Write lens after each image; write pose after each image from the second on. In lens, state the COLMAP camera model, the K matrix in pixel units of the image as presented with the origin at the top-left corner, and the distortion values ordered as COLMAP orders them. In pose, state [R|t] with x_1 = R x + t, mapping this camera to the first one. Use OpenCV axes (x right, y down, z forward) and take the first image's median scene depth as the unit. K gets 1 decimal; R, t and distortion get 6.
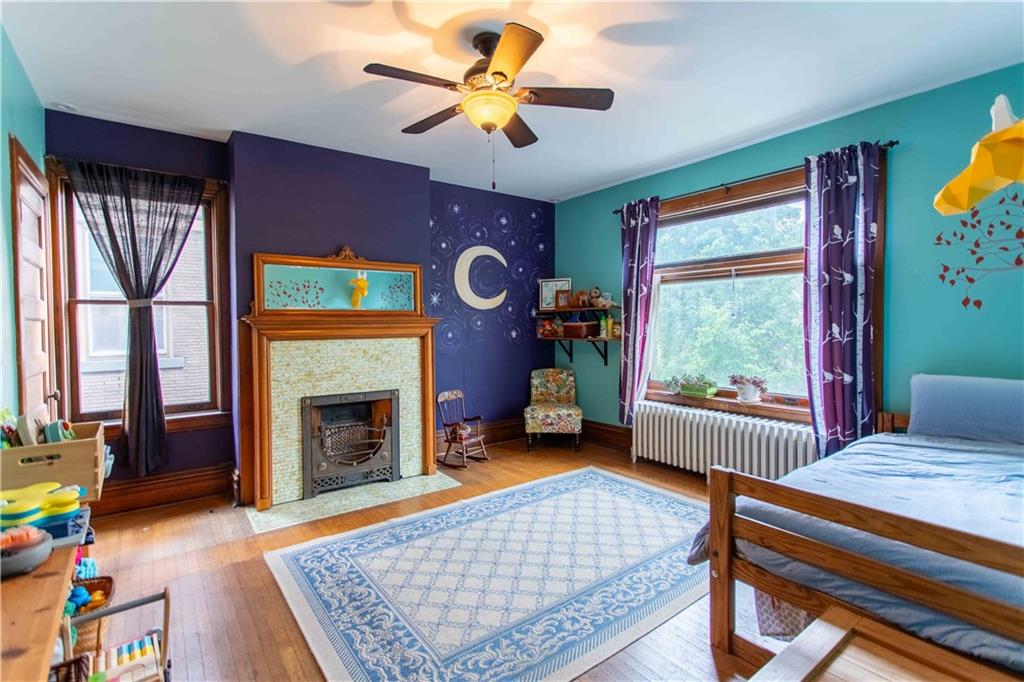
lens RADIAL K [[483.6, 0, 509.9], [0, 483.6, 335.2], [0, 0, 1]] dist [0.002424, 0.000605]
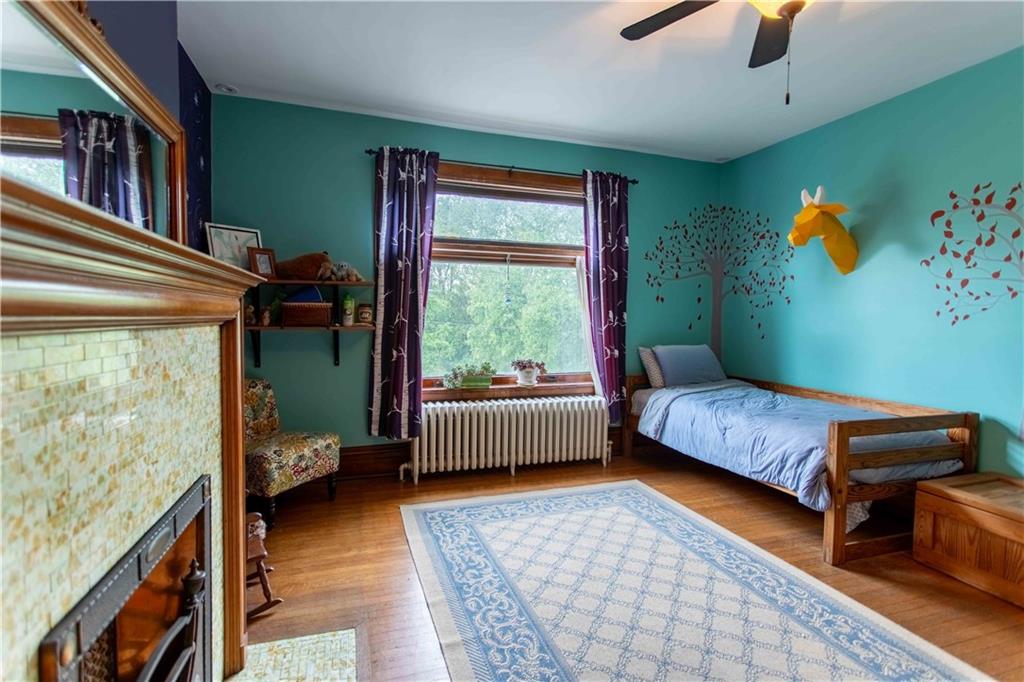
lens RADIAL K [[483.6, 0, 509.9], [0, 483.6, 335.2], [0, 0, 1]] dist [0.002424, 0.000605]
pose [[0.311503, -0.026428, 0.949878, -0.525341], [0.010061, 0.999649, 0.024514, 0.005436], [-0.950192, 0.001921, 0.311660, 0.734469]]
